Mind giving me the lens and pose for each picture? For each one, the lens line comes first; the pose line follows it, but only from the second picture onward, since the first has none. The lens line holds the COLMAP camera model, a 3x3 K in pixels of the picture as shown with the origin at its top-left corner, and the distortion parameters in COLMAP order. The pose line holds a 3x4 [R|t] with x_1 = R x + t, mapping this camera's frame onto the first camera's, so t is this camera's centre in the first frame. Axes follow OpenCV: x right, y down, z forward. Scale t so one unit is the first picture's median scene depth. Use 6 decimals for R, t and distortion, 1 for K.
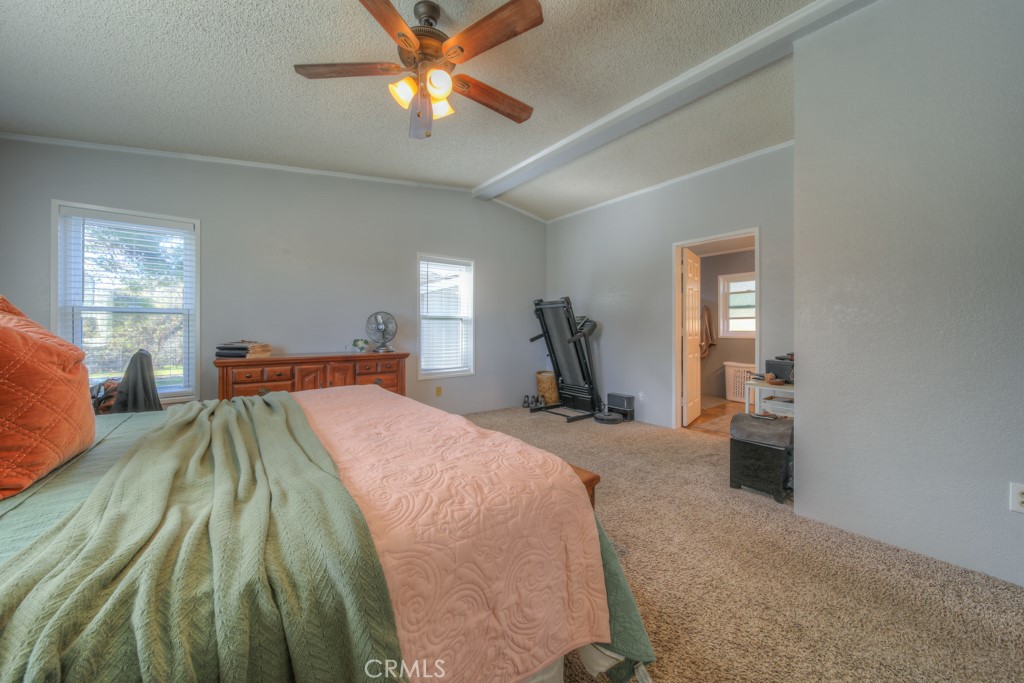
lens RADIAL K [[370.4, 0, 506.8], [0, 370.4, 323.8], [0, 0, 1]] dist [0.000871, -0.000063]
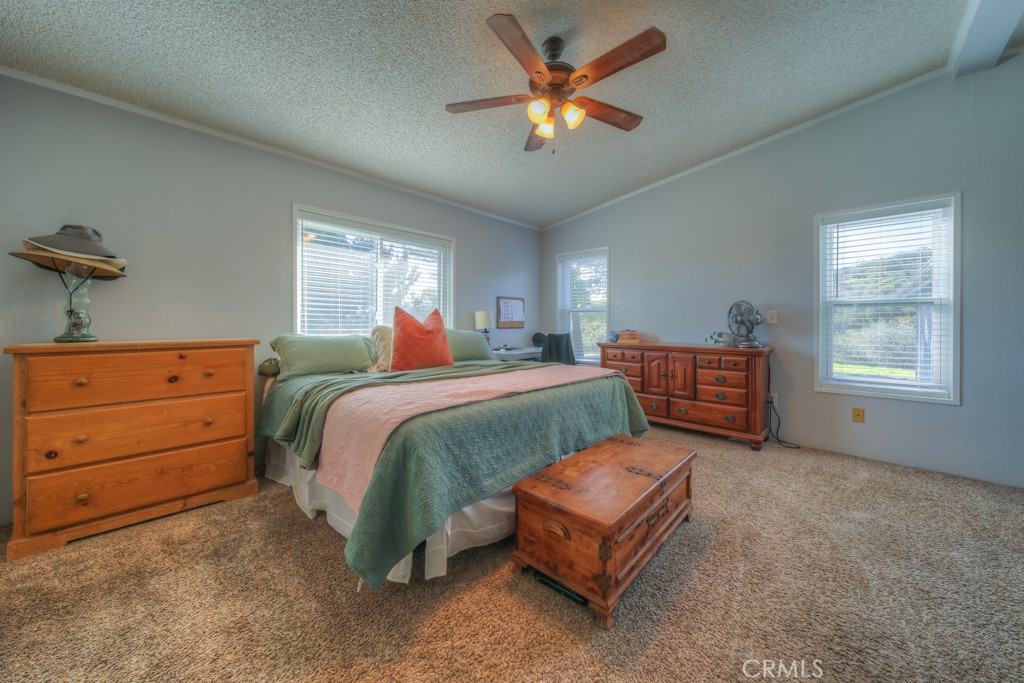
lens RADIAL K [[363.9, 0, 511.2], [0, 363.9, 328.3], [0, 0, 1]] dist [0.000386, -0.000144]
pose [[0.120571, 0.022277, -0.992455, 0.466248], [0.014627, 0.999600, 0.024214, 0.003179], [0.992597, -0.017436, 0.120197, 0.369589]]
